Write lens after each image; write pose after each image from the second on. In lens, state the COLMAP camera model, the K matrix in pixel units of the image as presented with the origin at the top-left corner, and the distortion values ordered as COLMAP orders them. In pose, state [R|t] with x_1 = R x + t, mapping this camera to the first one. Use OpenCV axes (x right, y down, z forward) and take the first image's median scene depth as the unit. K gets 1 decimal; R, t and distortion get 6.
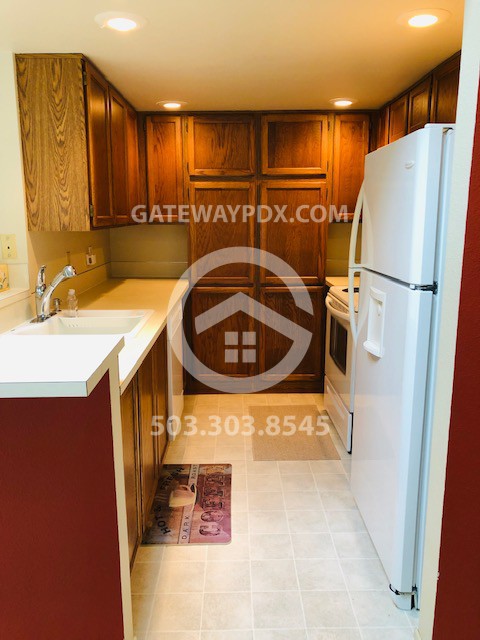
lens RADIAL K [[528.5, 0, 240.9], [0, 528.5, 316.9], [0, 0, 1]] dist [0.006459, 0.008471]
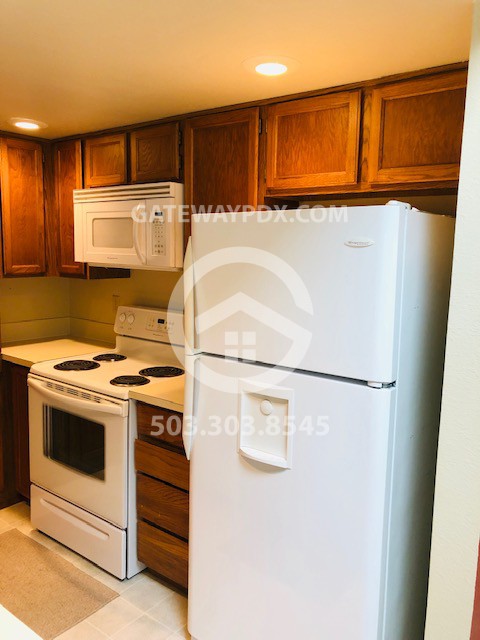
lens RADIAL K [[528.5, 0, 237.7], [0, 528.5, 317.3], [0, 0, 1]] dist [0.006459, 0.008471]
pose [[0.637367, -0.091522, 0.765106, -0.289455], [0.130184, 0.991438, 0.010147, -0.129722], [-0.759483, 0.093137, 0.643825, 0.401604]]
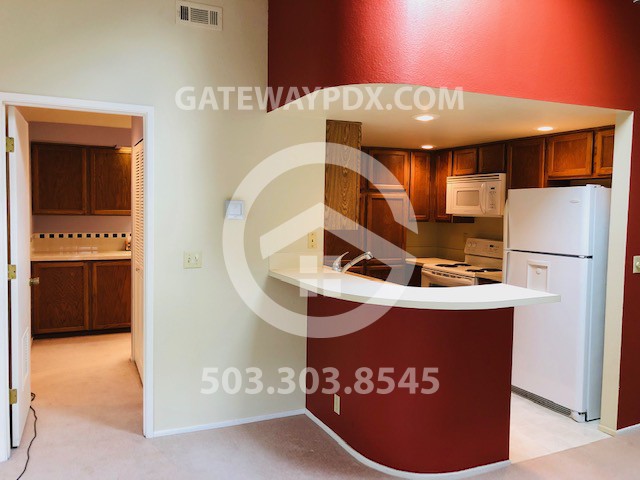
lens RADIAL K [[528.5, 0, 315.8], [0, 528.5, 239.4], [0, 0, 1]] dist [0.006459, 0.008471]
pose [[0.913180, -0.011989, 0.407380, -0.983813], [0.064622, 0.991182, -0.115685, 0.034443], [-0.402401, 0.131967, 0.905902, -0.328236]]
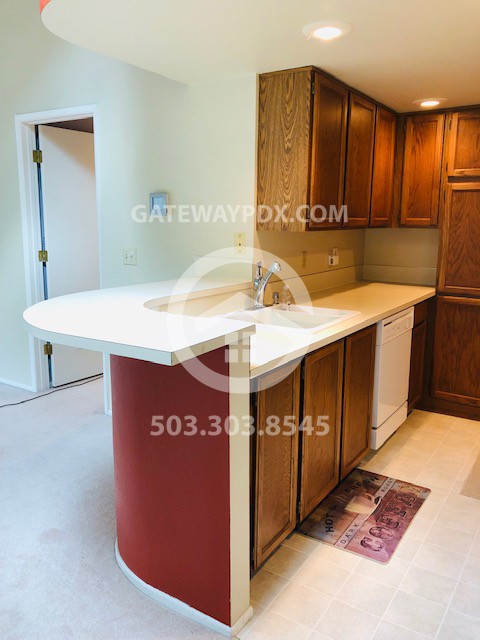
lens RADIAL K [[528.5, 0, 241.5], [0, 528.5, 319.1], [0, 0, 1]] dist [0.006459, 0.008471]
pose [[0.824990, 0.114867, -0.553351, 0.209644], [-0.119782, 0.992421, 0.027429, -0.000293], [0.552308, 0.043653, 0.832496, 0.048327]]
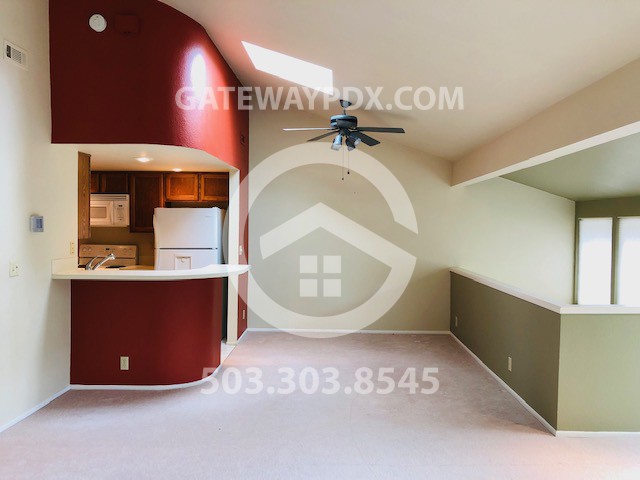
lens RADIAL K [[528.5, 0, 322.3], [0, 528.5, 240.0], [0, 0, 1]] dist [0.006459, 0.008471]
pose [[0.039416, -0.032895, 0.998681, -2.146360], [0.183256, 0.982744, 0.025138, -0.044286], [-0.982275, 0.182024, 0.044764, 0.059624]]
